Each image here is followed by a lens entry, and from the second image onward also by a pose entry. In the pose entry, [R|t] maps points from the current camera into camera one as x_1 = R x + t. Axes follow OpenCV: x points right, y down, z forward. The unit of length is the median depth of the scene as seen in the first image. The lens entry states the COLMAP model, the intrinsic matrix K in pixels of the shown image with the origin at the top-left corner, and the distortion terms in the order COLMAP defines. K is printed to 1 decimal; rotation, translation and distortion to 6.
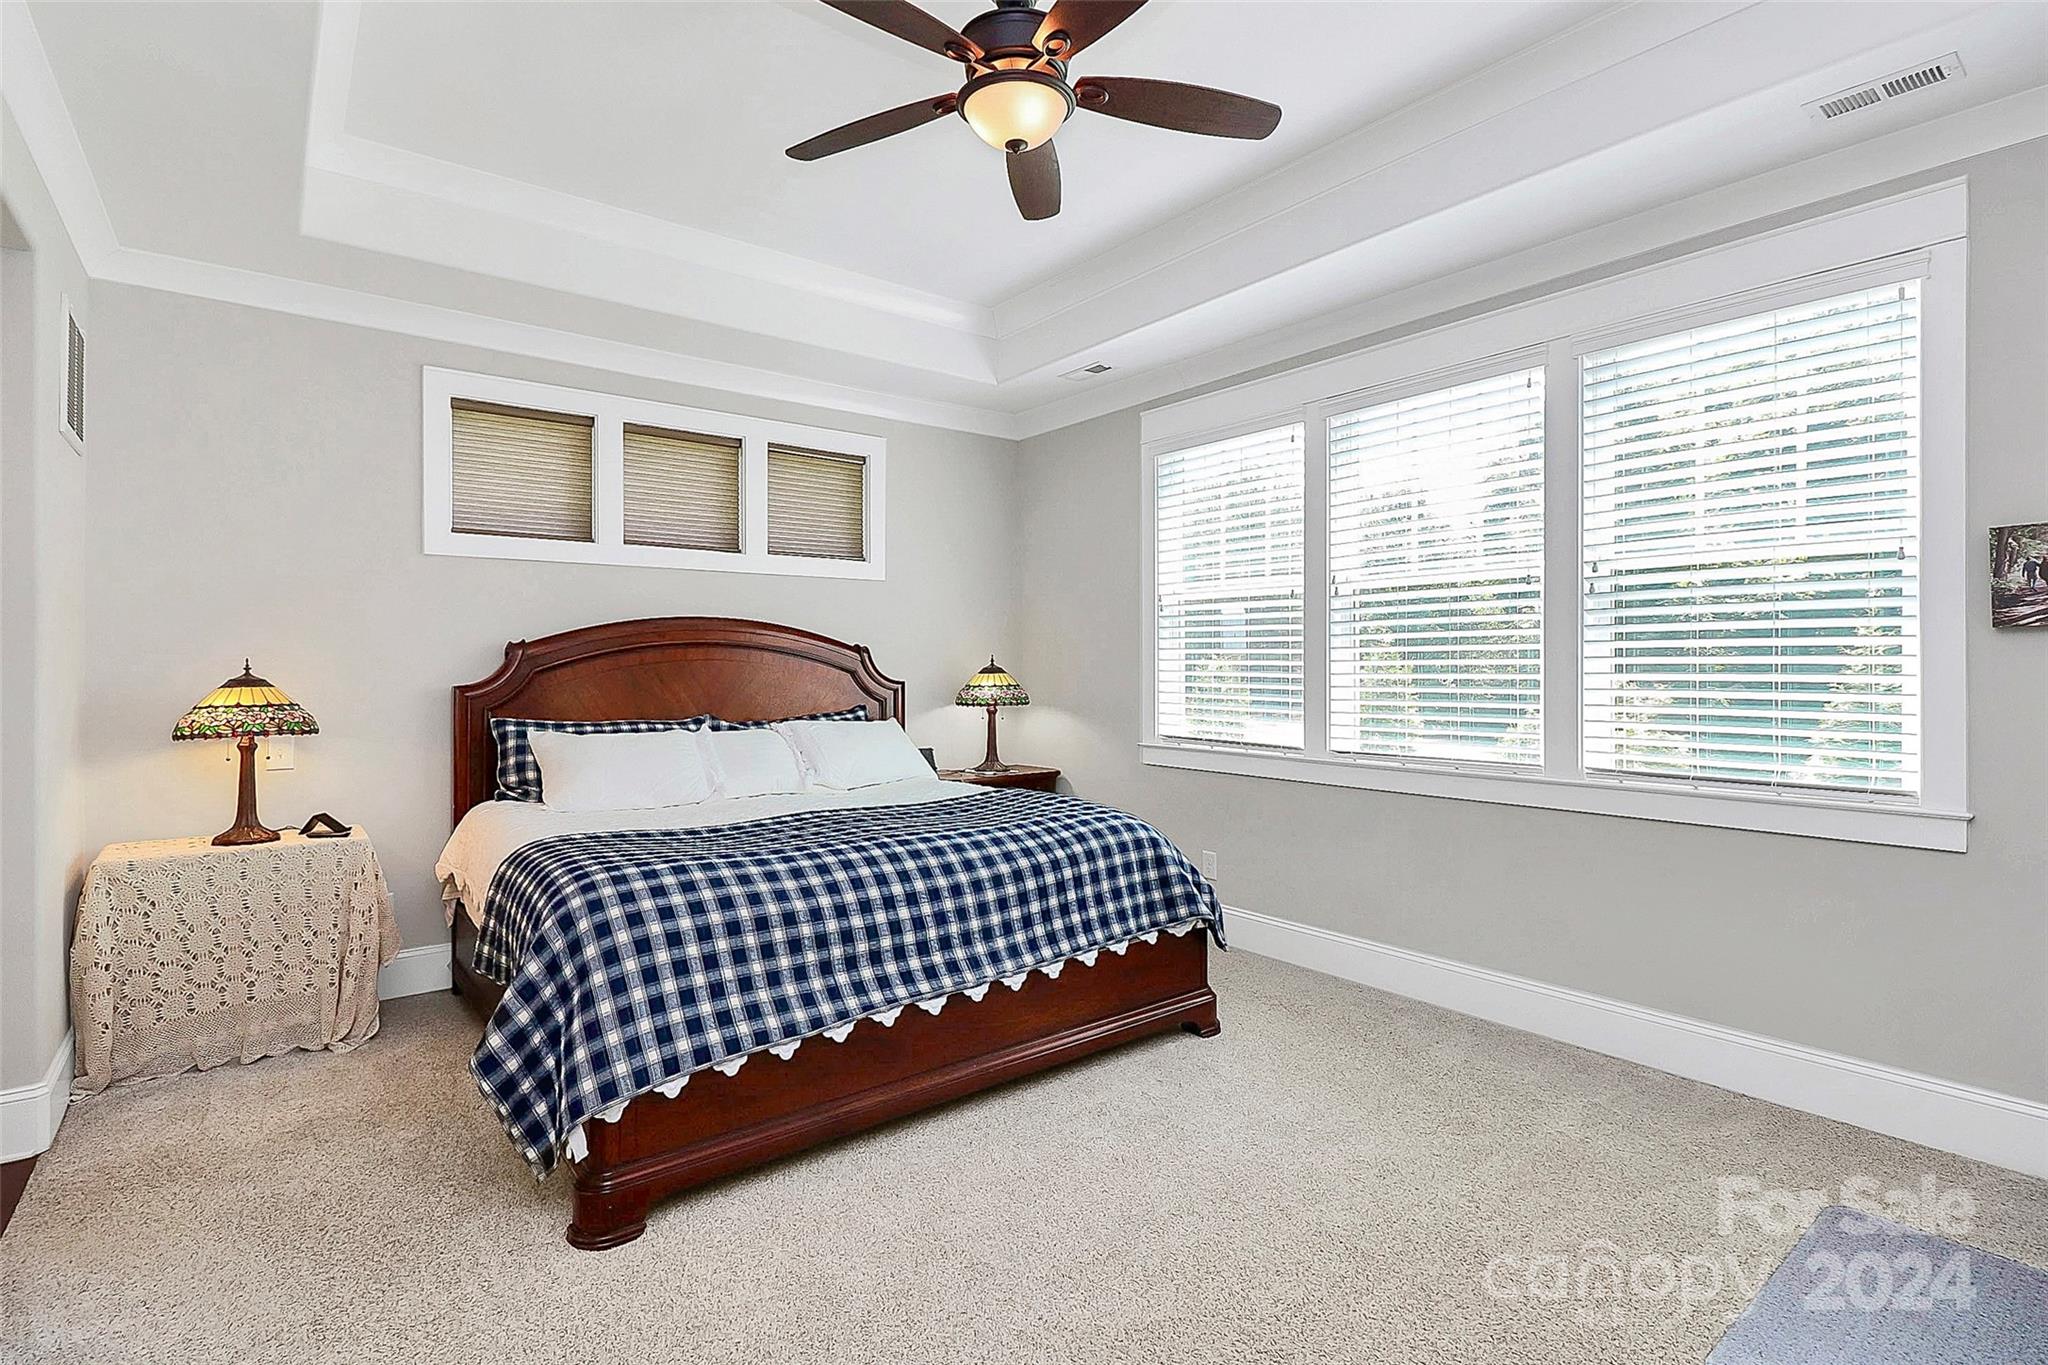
lens RADIAL K [[967.6, 0, 1024.4], [0, 967.6, 667.3], [0, 0, 1]] dist [-0.002489, -0.009628]
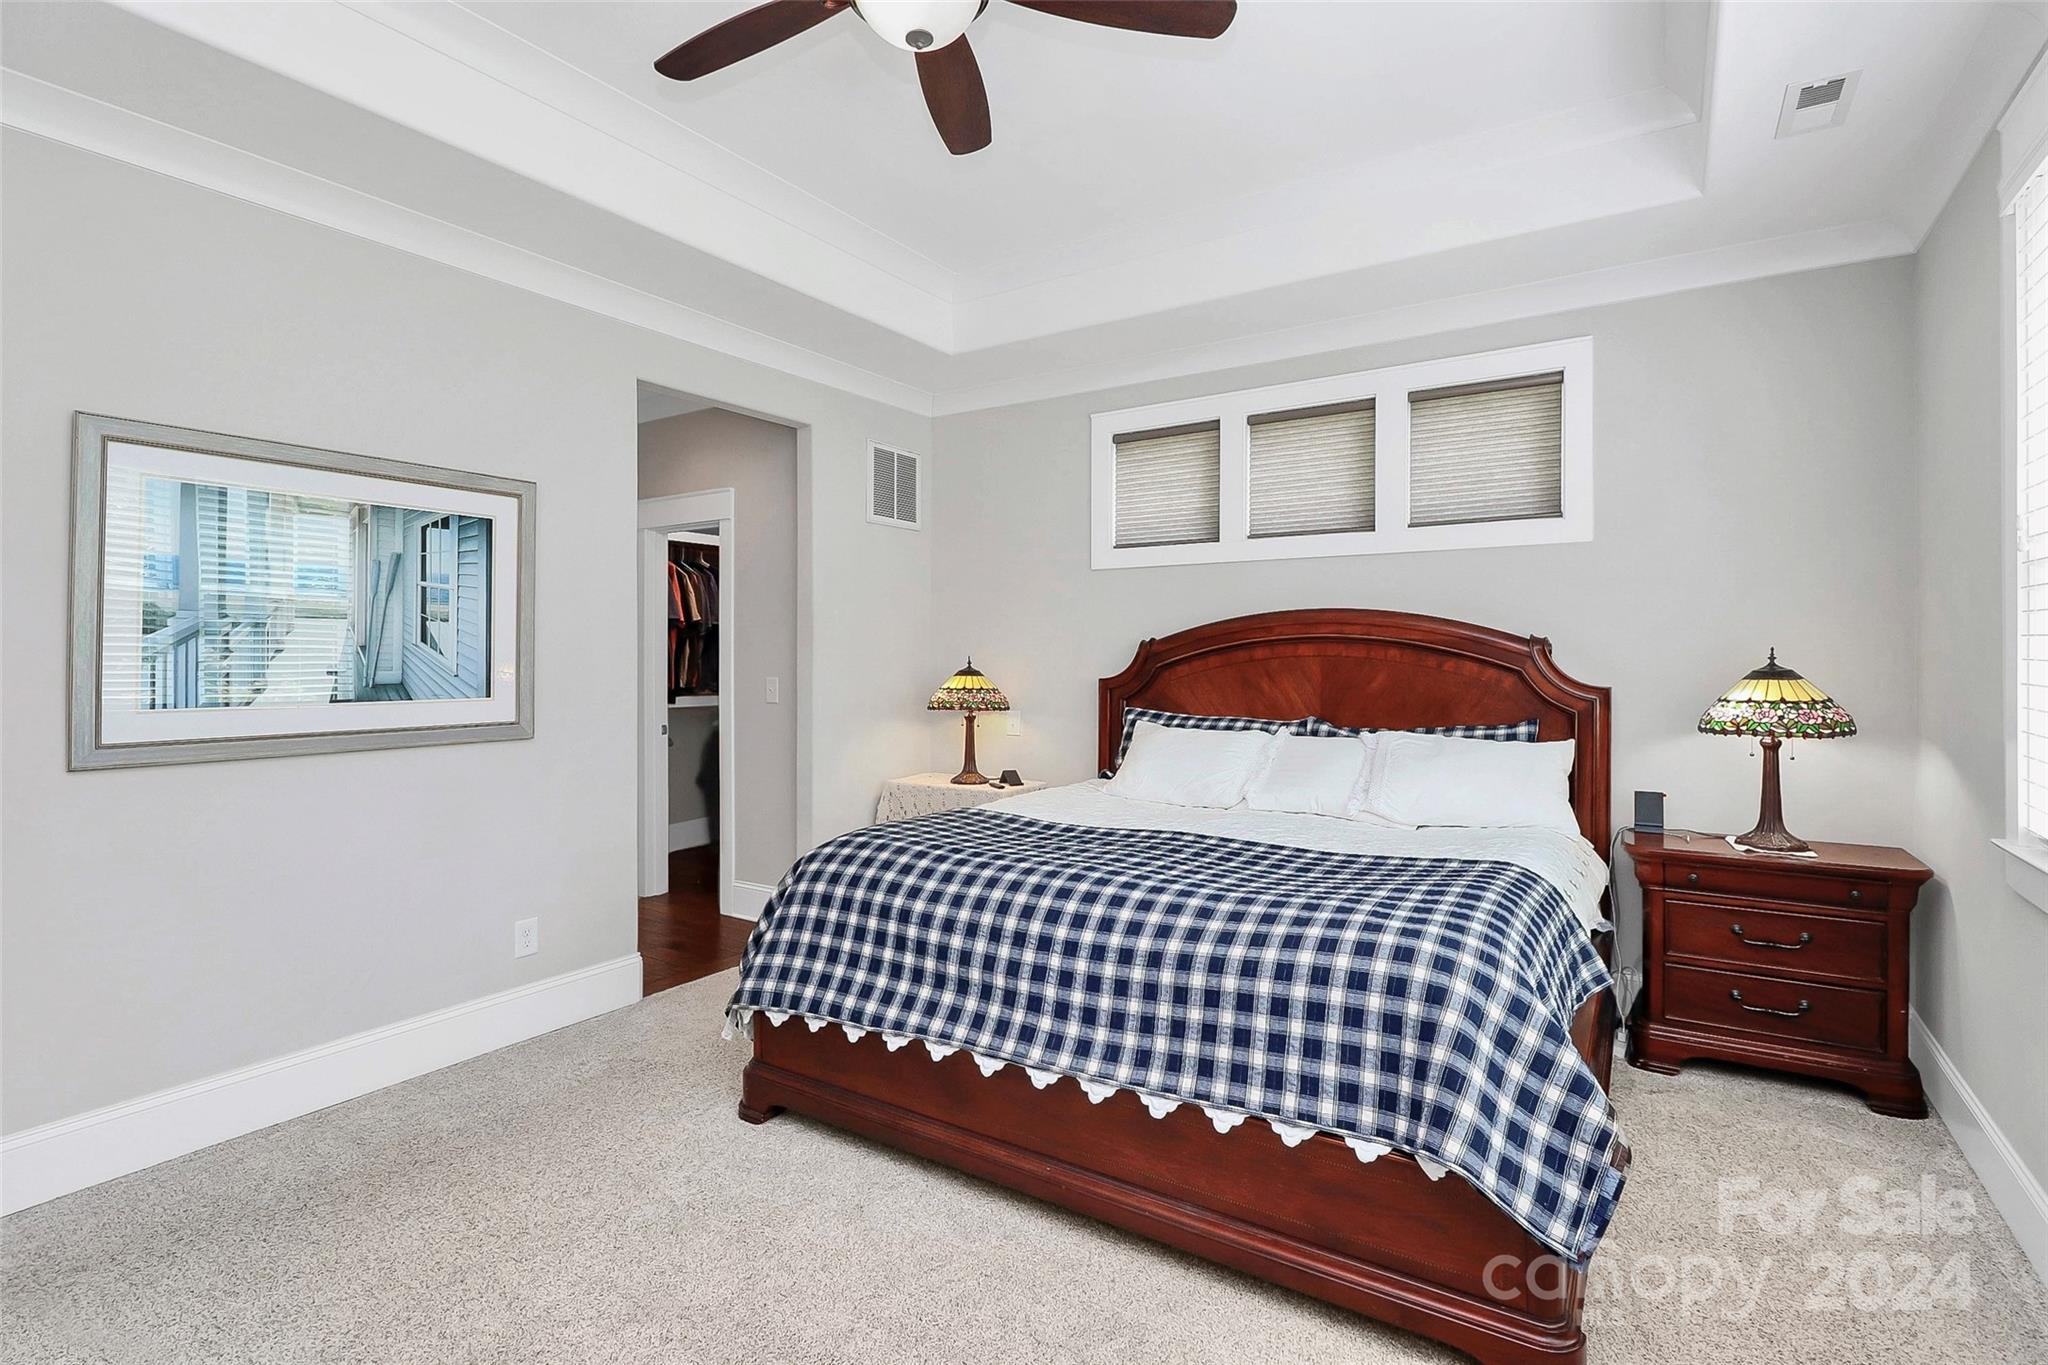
lens RADIAL K [[967.6, 0, 1014.8], [0, 967.6, 663.3], [0, 0, 1]] dist [-0.002489, -0.009628]
pose [[0.310196, 0.012086, -0.950596, 0.489213], [-0.001878, 0.999925, 0.012101, -0.013435], [0.950671, -0.001968, 0.310195, 0.504472]]
